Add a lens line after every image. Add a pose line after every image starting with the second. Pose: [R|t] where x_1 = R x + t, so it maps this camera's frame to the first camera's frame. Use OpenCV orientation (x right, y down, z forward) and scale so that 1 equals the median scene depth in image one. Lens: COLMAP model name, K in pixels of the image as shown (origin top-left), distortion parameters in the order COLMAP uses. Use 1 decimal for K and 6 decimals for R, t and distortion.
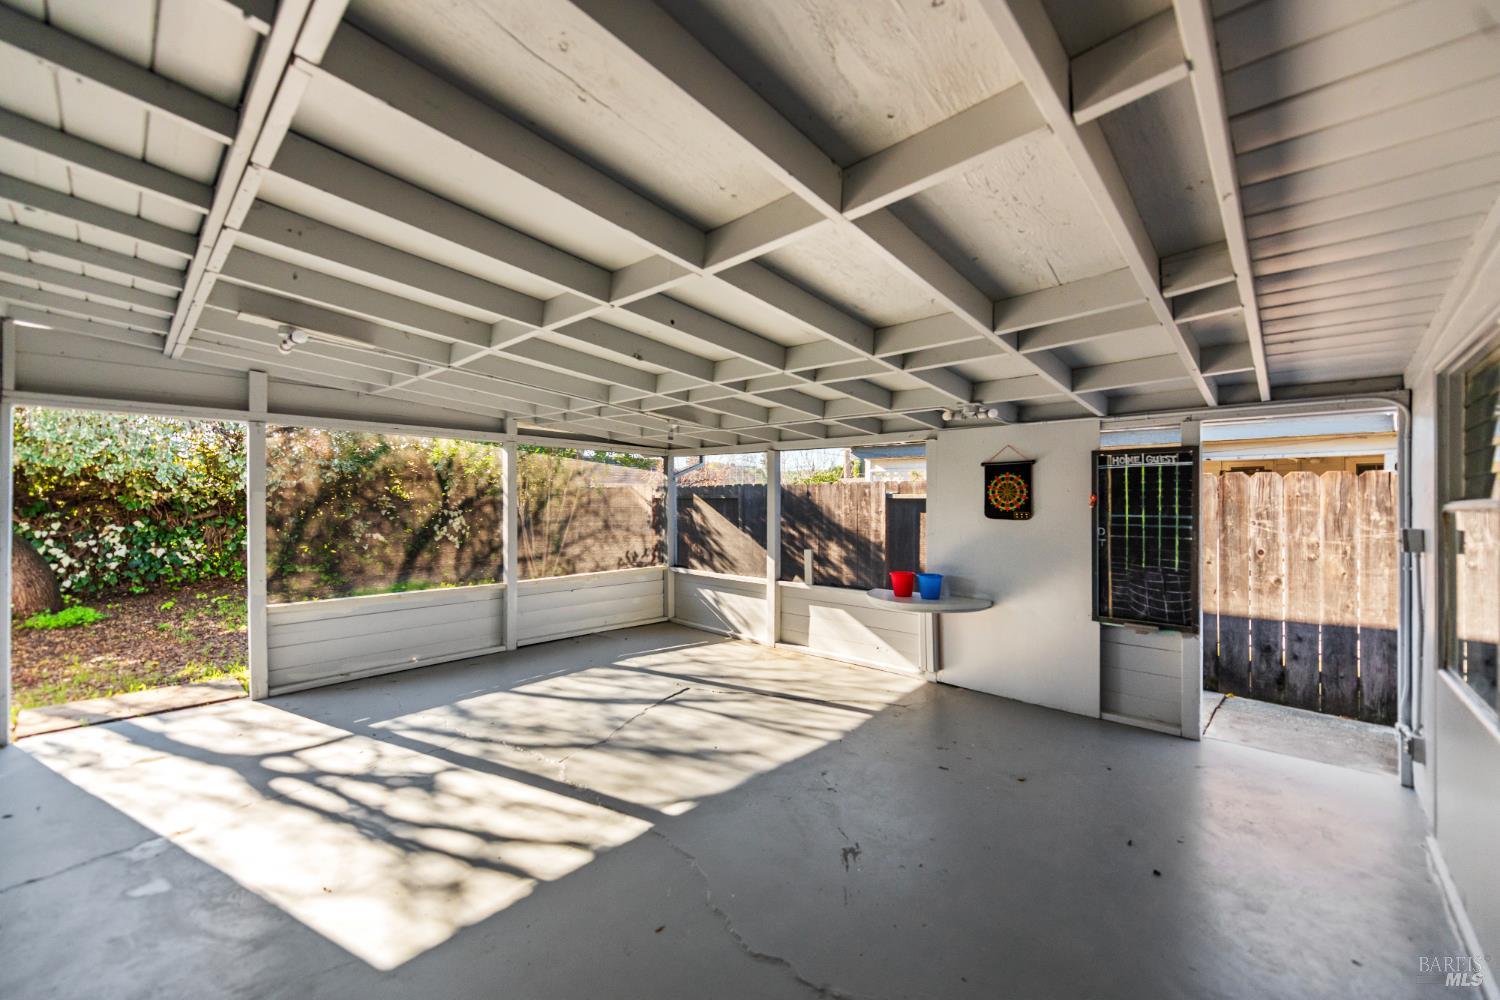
lens RADIAL K [[590.4, 0, 750.0], [0, 590.4, 500.0], [0, 0, 1]] dist [0.000320, -0.000102]
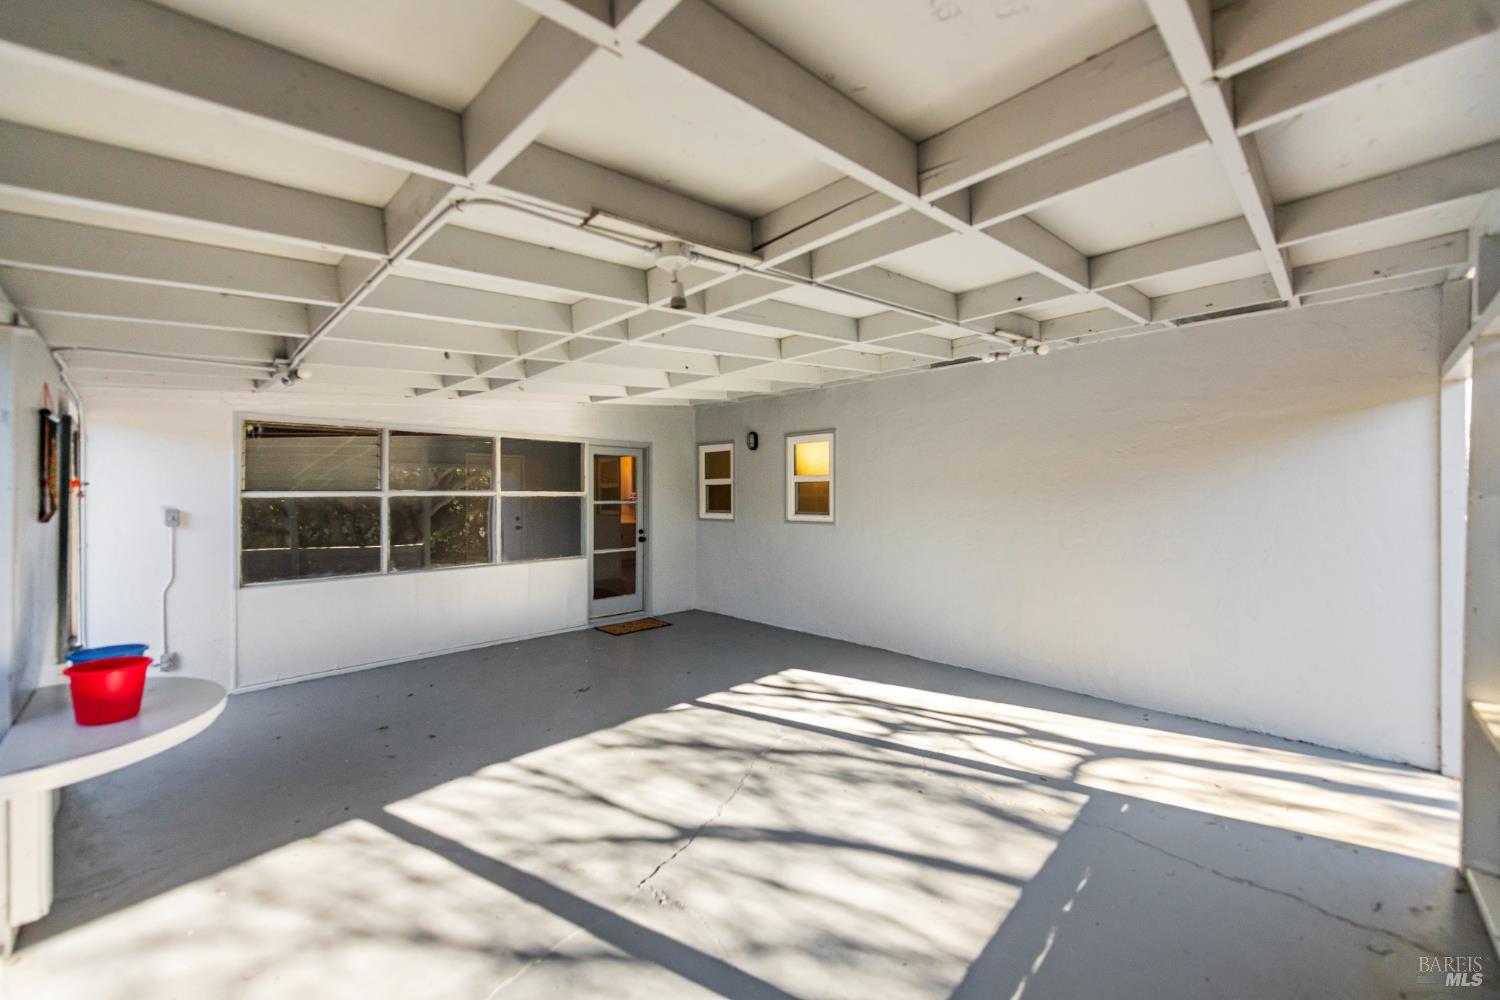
lens RADIAL K [[590.4, 0, 750.0], [0, 590.4, 500.0], [0, 0, 1]] dist [0.000320, -0.000102]
pose [[-0.999389, -0.004194, 0.034696, -0.254354], [-0.004098, 0.999988, 0.002848, 0.011270], [-0.034707, 0.002704, -0.999394, 1.850324]]
